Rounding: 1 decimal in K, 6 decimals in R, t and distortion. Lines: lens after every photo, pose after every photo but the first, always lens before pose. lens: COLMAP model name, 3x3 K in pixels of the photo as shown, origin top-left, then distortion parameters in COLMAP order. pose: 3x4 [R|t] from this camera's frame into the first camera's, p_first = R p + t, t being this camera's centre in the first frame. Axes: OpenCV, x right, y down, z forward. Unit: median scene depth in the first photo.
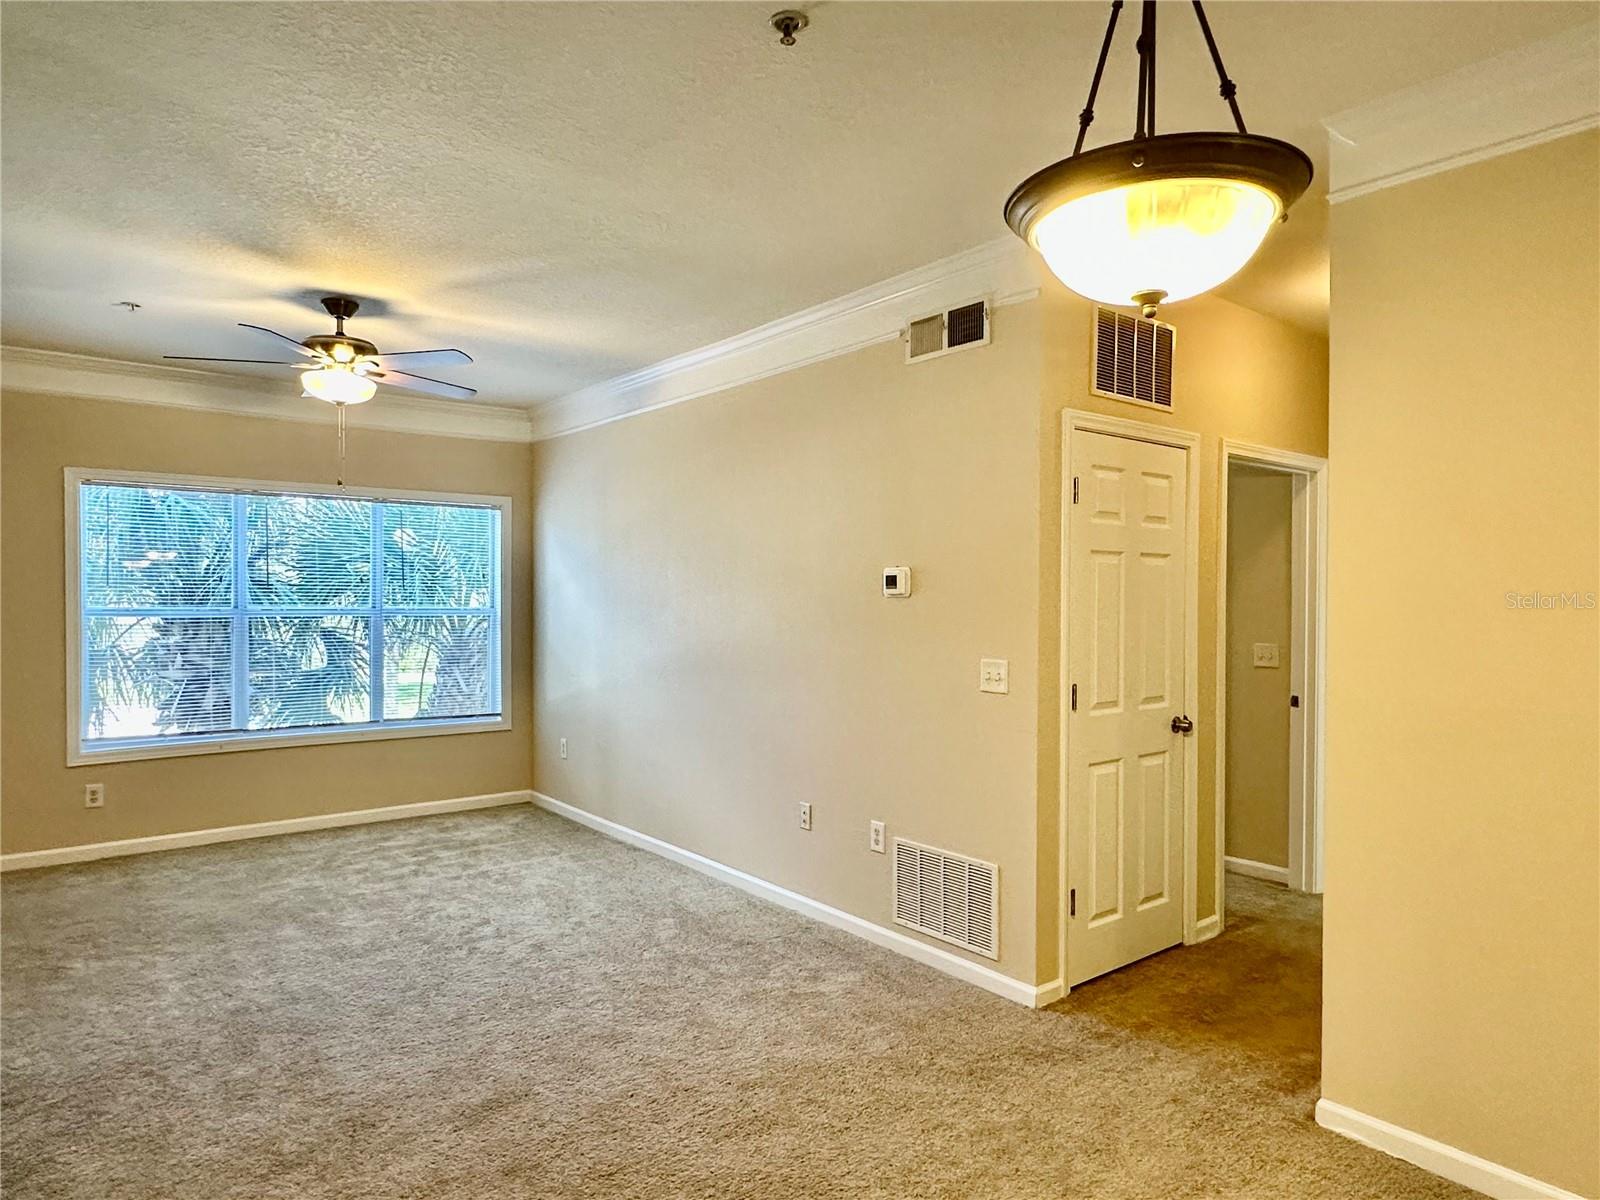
lens RADIAL K [[976.0, 0, 793.7], [0, 976.0, 611.5], [0, 0, 1]] dist [-0.004093, -0.000685]
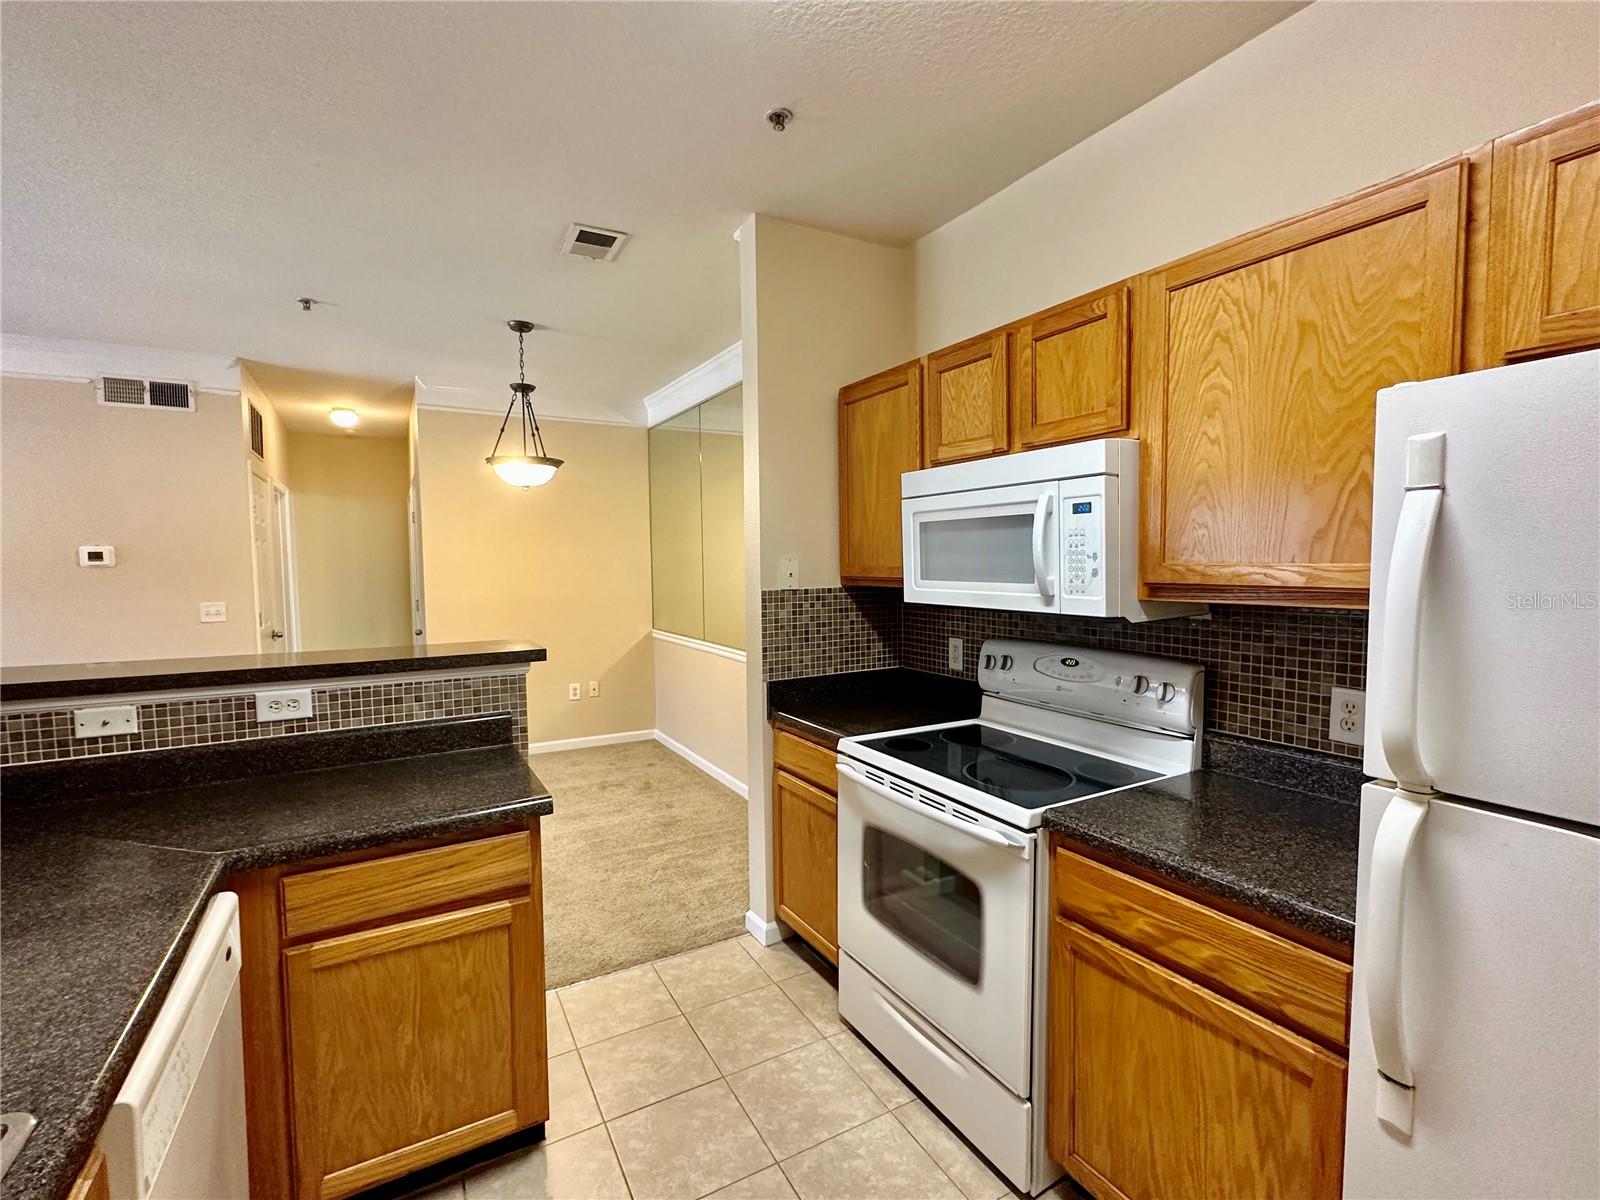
lens RADIAL K [[720.3, 0, 798.3], [0, 720.3, 600.9], [0, 0, 1]] dist [-0.000954, -0.000200]
pose [[0.144164, -0.062336, 0.987588, -0.776218], [0.025563, 0.997915, 0.059256, -0.001495], [-0.989224, 0.016703, 0.145457, -0.163635]]
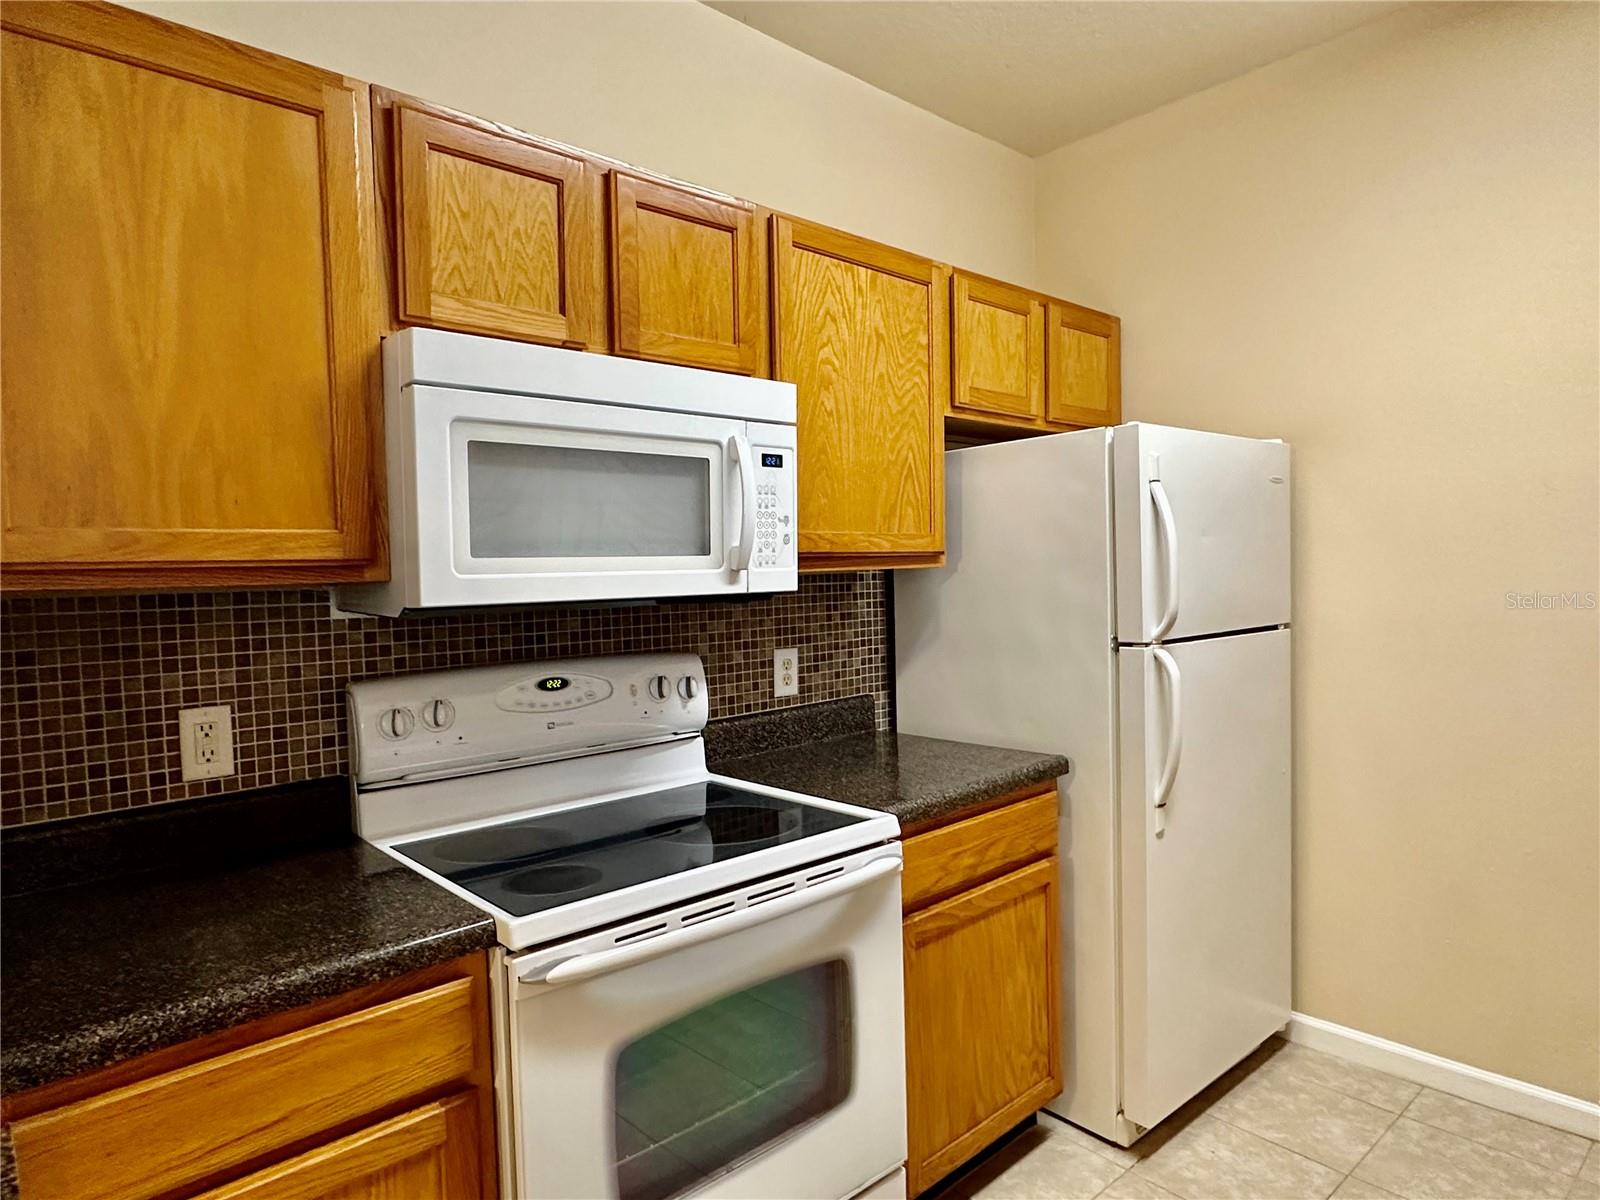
lens RADIAL K [[941.8, 0, 795.7], [0, 941.8, 613.5], [0, 0, 1]] dist [-0.001032, -0.000100]
pose [[-0.997582, 0.024451, -0.065051, -0.308694], [0.020471, 0.997918, 0.061159, 0.019696], [0.066411, 0.059679, -0.996006, 0.191724]]
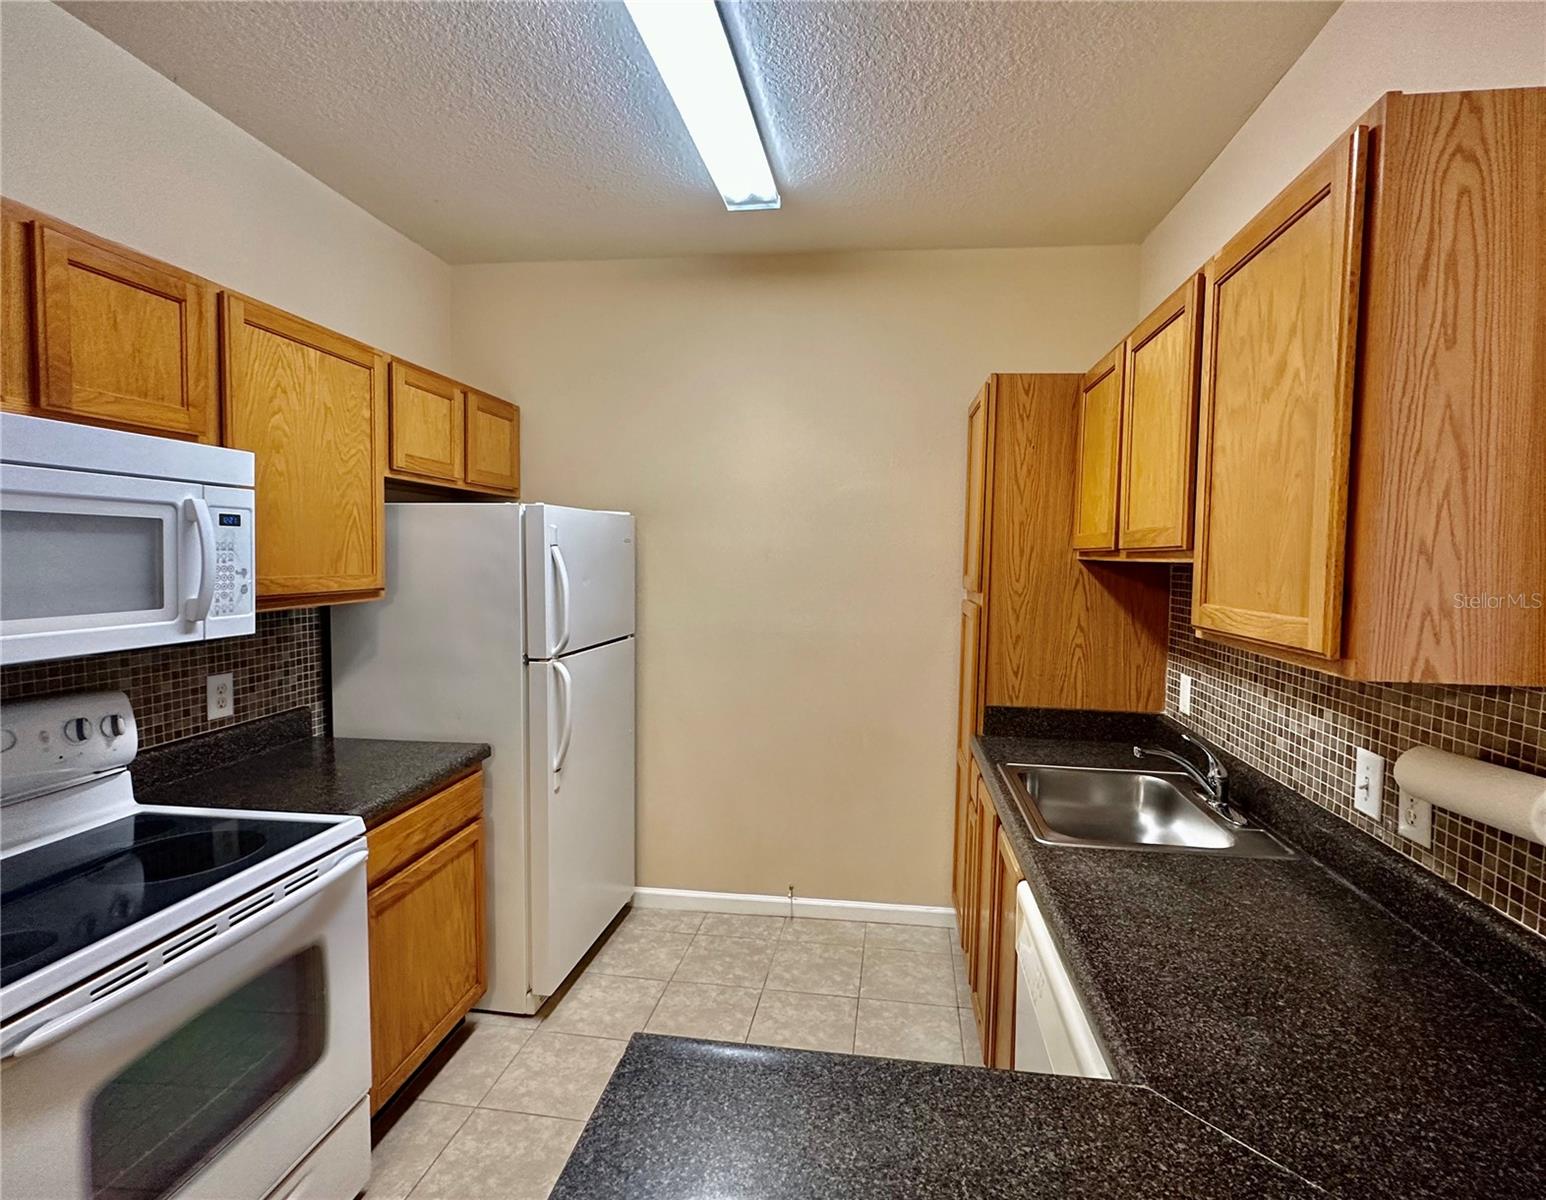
lens RADIAL K [[751.3, 0, 800.0], [0, 751.3, 601.2], [0, 0, 1]] dist [-0.002217, -0.000091]
pose [[-0.703862, 0.029040, -0.709743, -0.256245], [-0.030395, 0.997018, 0.070937, -0.021016], [0.709686, 0.071502, -0.700880, 0.239852]]
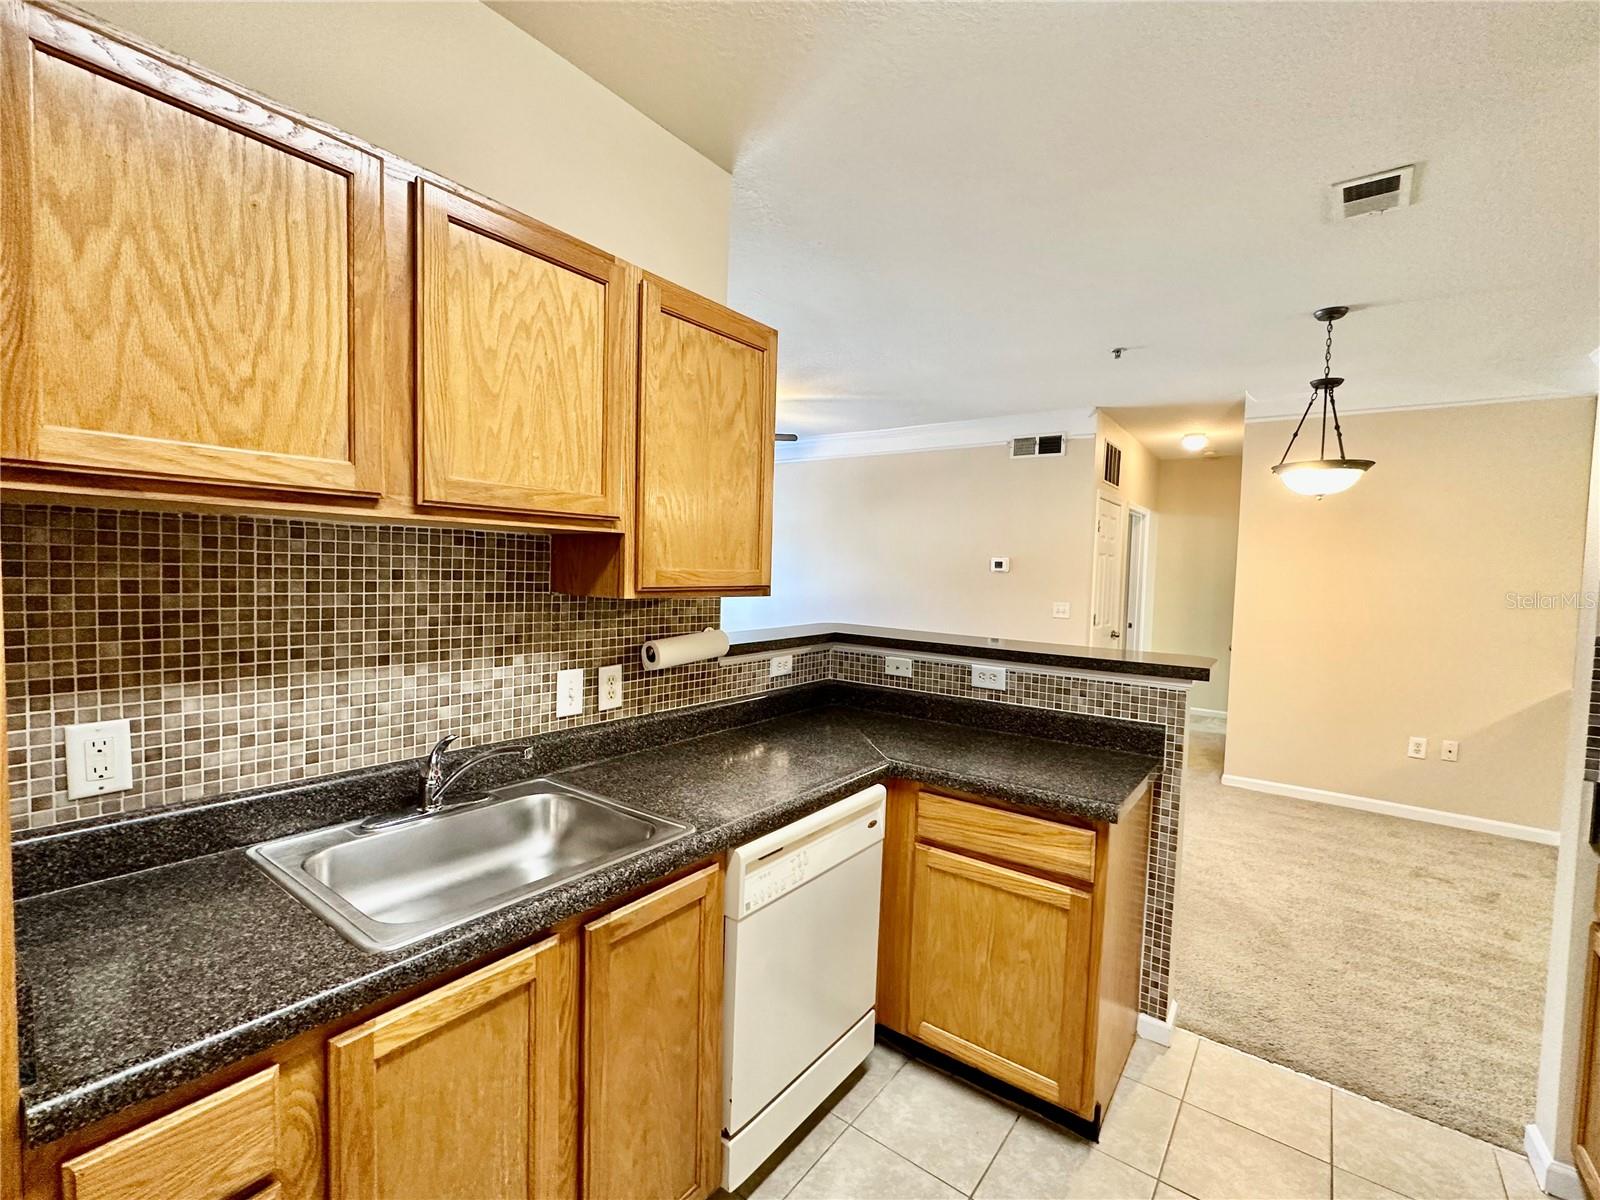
lens RADIAL K [[699.0, 0, 800.6], [0, 699.0, 601.4], [0, 0, 1]] dist [-0.001762, -0.000221]
pose [[0.963162, 0.011337, 0.268683, -0.678790], [-0.021691, 0.999131, 0.035598, 0.002876], [-0.268046, -0.040115, 0.962571, -0.297819]]
